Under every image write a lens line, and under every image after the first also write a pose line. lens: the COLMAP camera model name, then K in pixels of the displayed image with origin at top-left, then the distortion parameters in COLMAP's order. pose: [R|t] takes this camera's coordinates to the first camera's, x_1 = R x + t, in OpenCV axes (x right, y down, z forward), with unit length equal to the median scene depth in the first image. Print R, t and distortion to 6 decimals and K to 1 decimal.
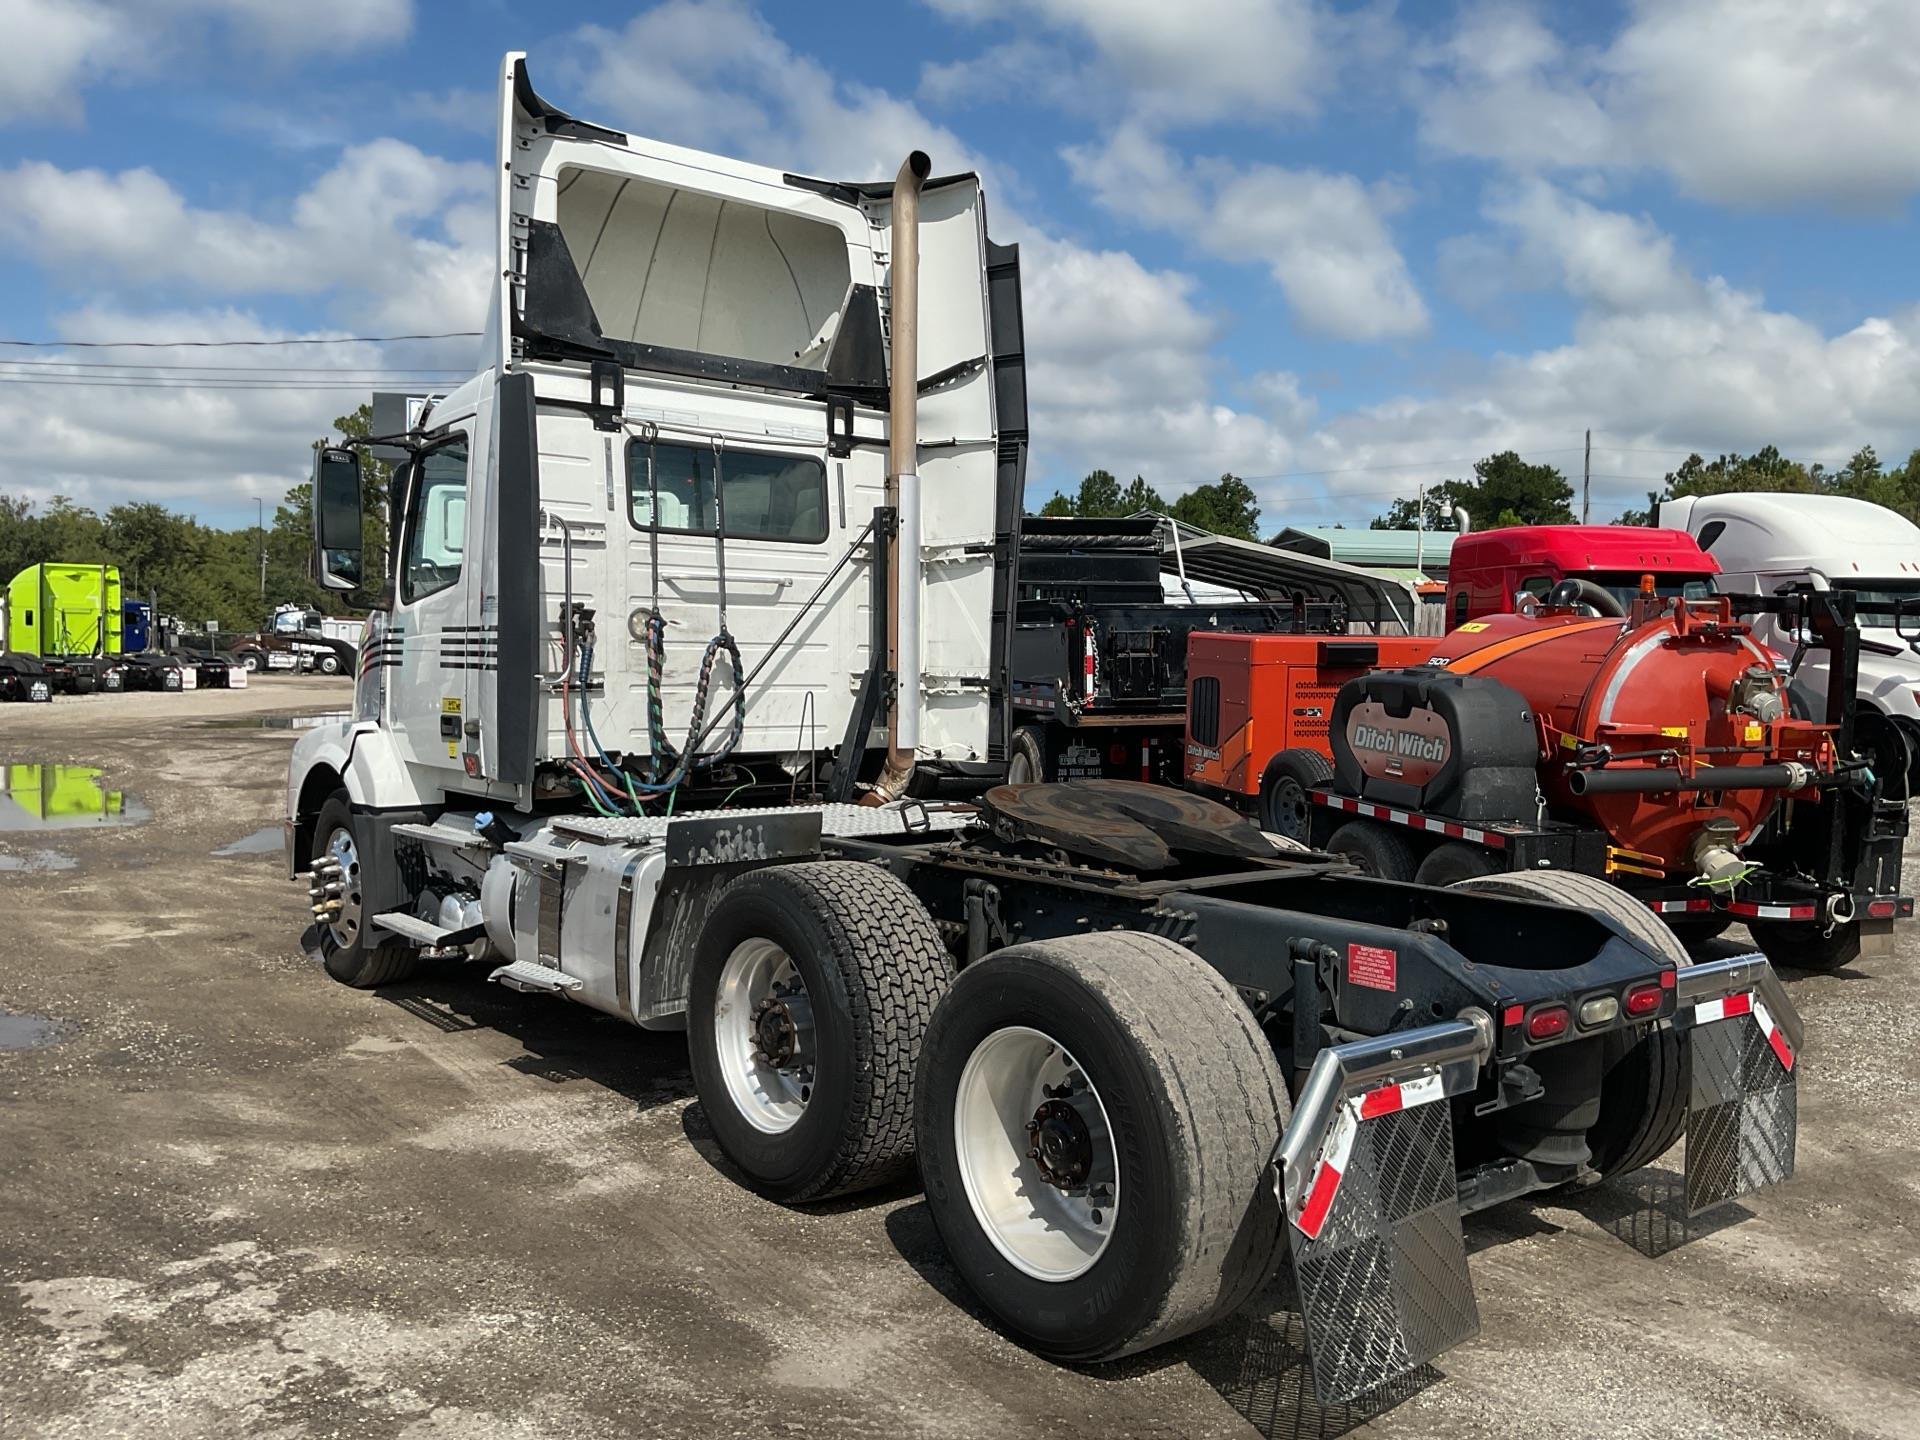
lens RADIAL K [[1613.5, 0, 951.0], [0, 1613.5, 718.8], [0, 0, 1]] dist [0.122469, -0.262631]
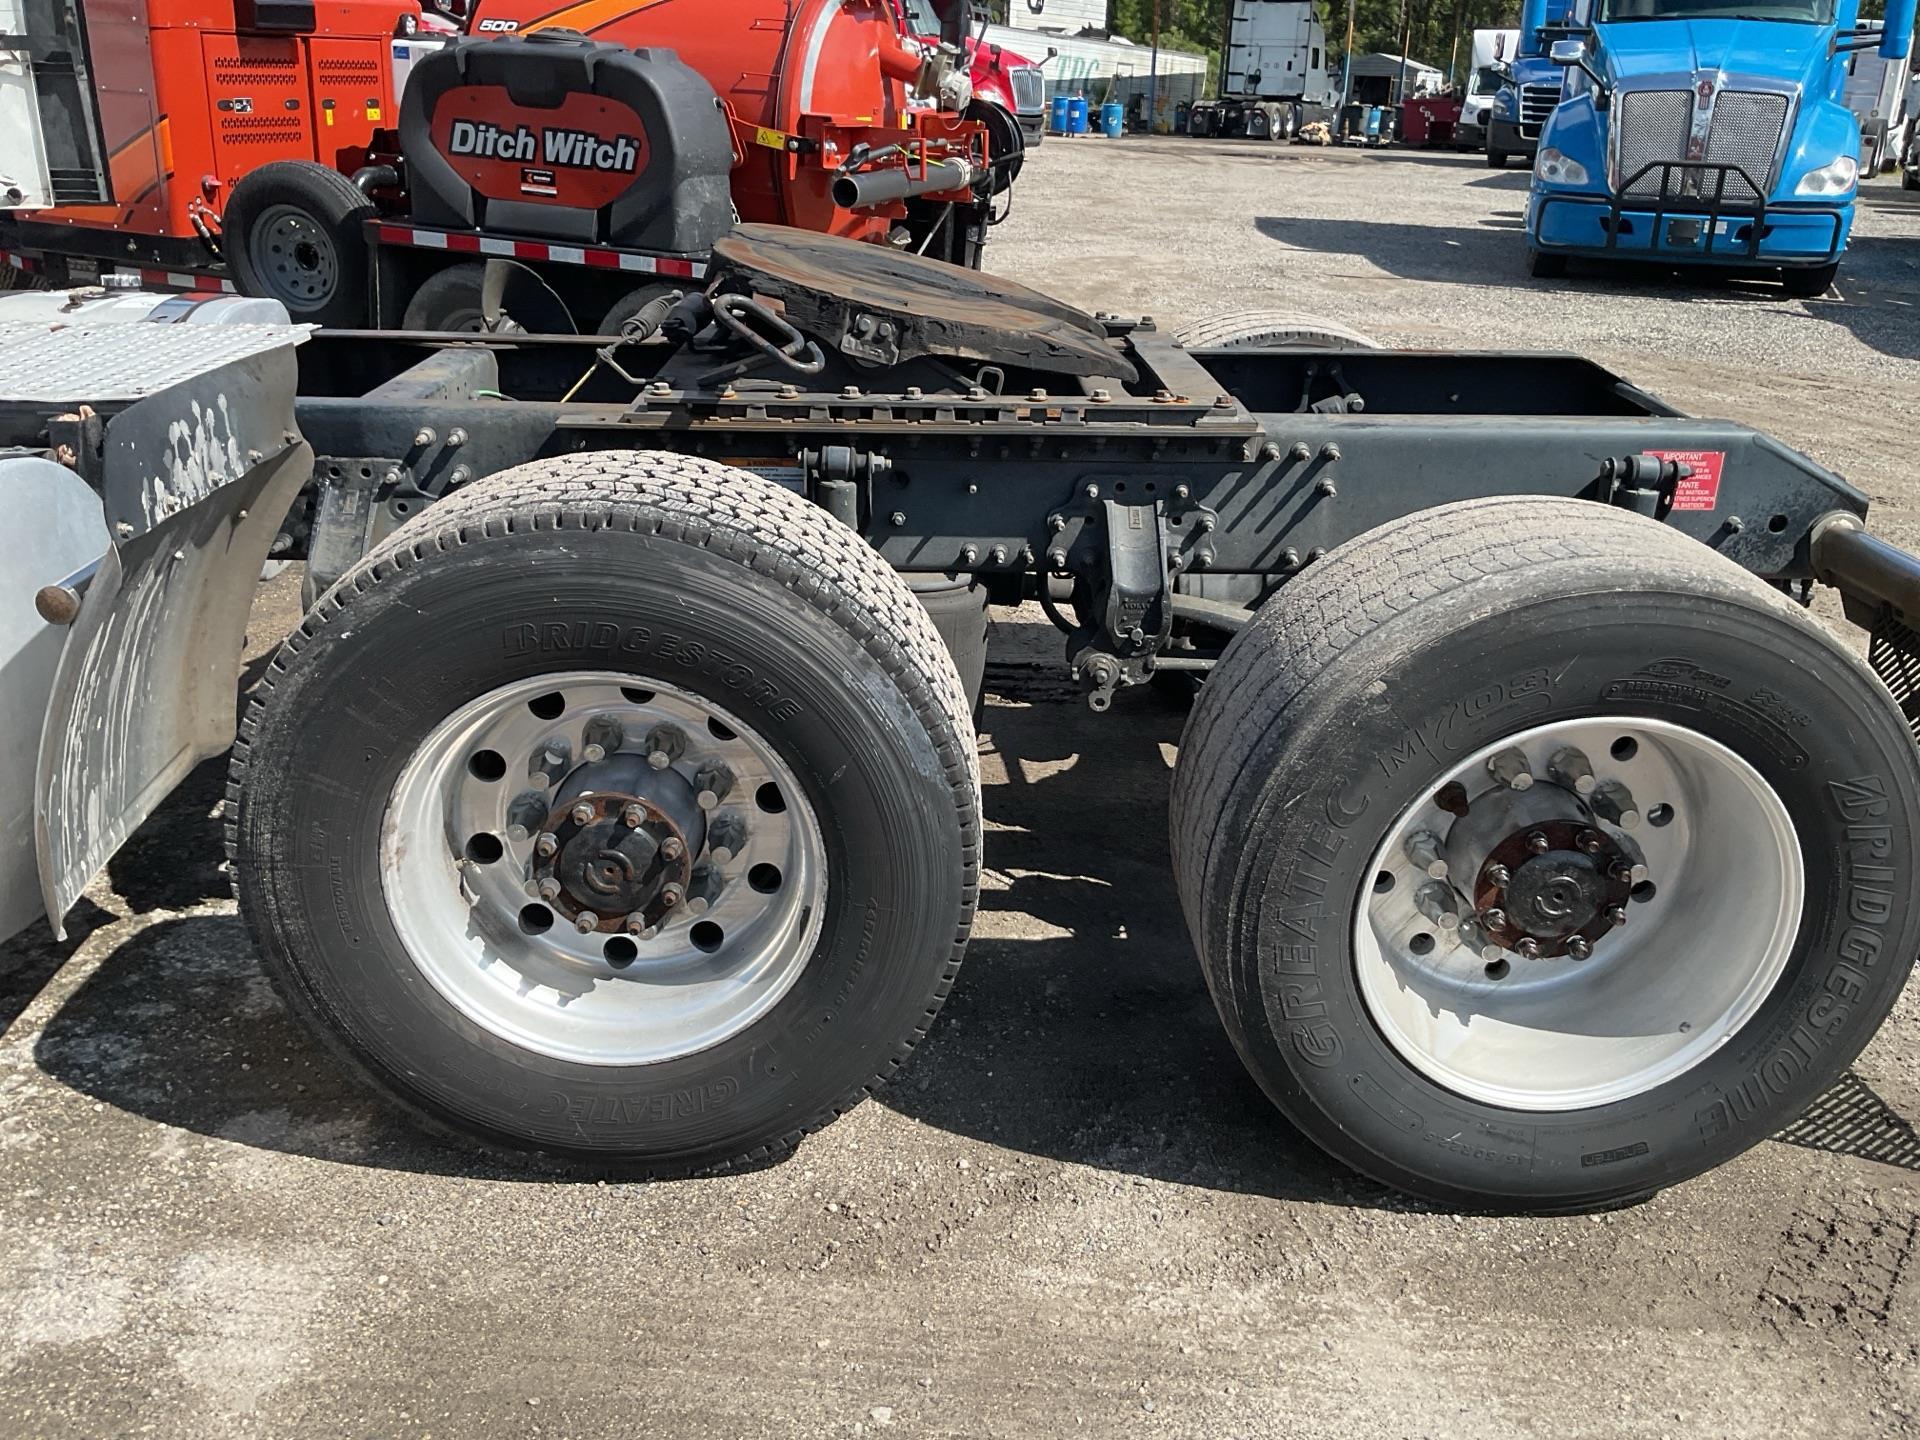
lens RADIAL K [[1595.0, 0, 960.0], [0, 1595.0, 720.0], [0, 0, 1]] dist [0.057942, -0.101998]
pose [[0.601493, -0.292382, 0.743450, -0.245753], [0.014177, 0.934378, 0.356000, 0.001465], [-0.798752, -0.203592, 0.566168, 0.459420]]
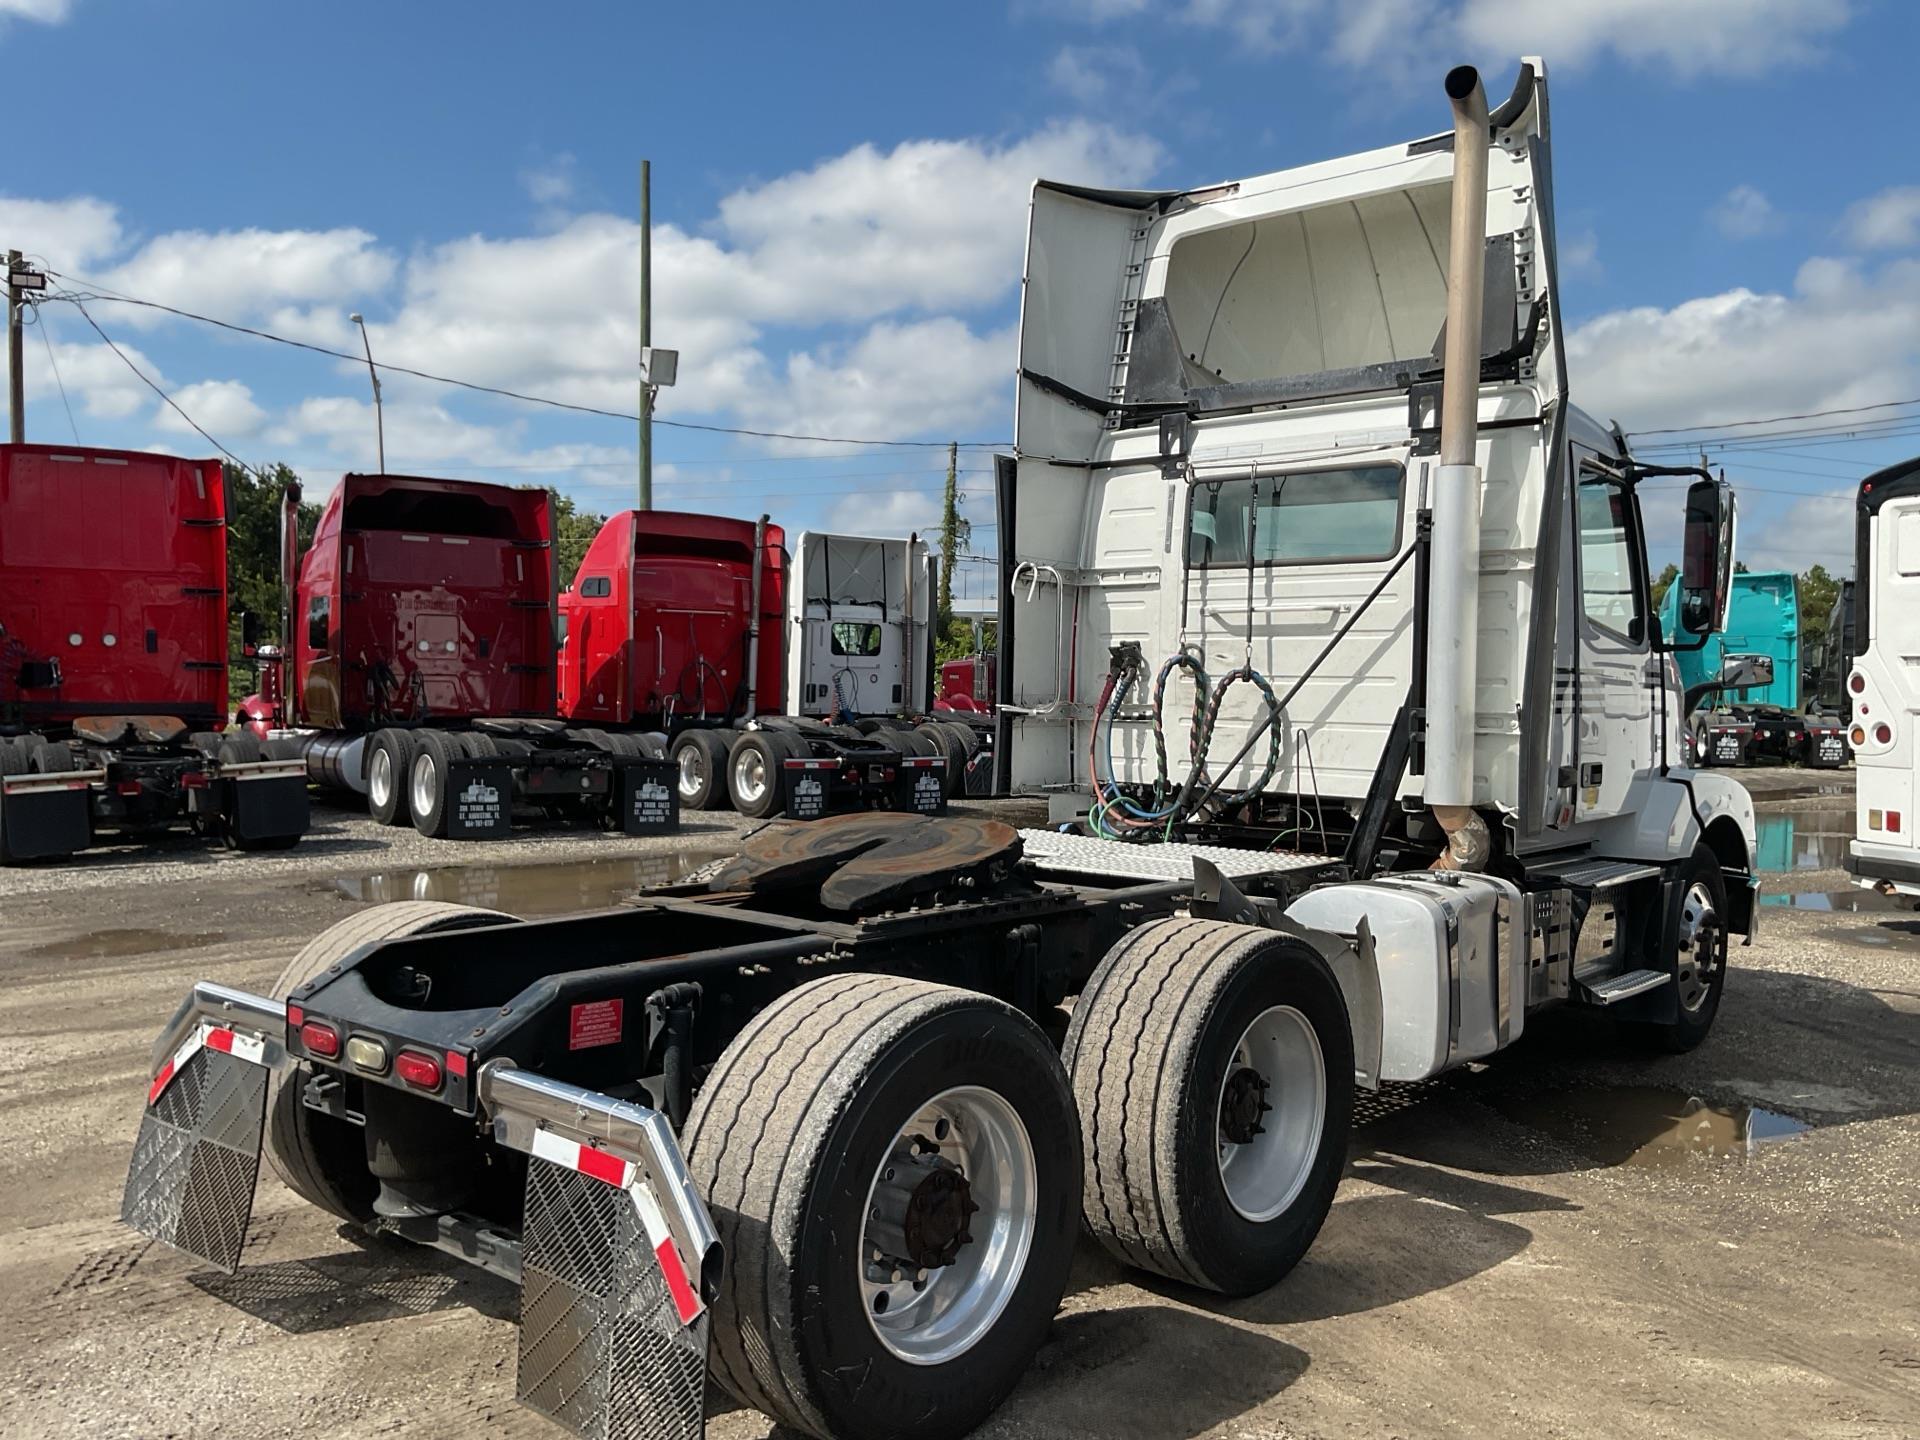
lens RADIAL K [[1569.3, 0, 927.0], [0, 1569.3, 727.2], [0, 0, 1]] dist [0.115116, -0.238976]
pose [[0.164193, 0.018598, -0.986253, 0.728697], [-0.048726, 0.998755, 0.010722, -0.016710], [0.985224, 0.046296, 0.164895, 0.633193]]
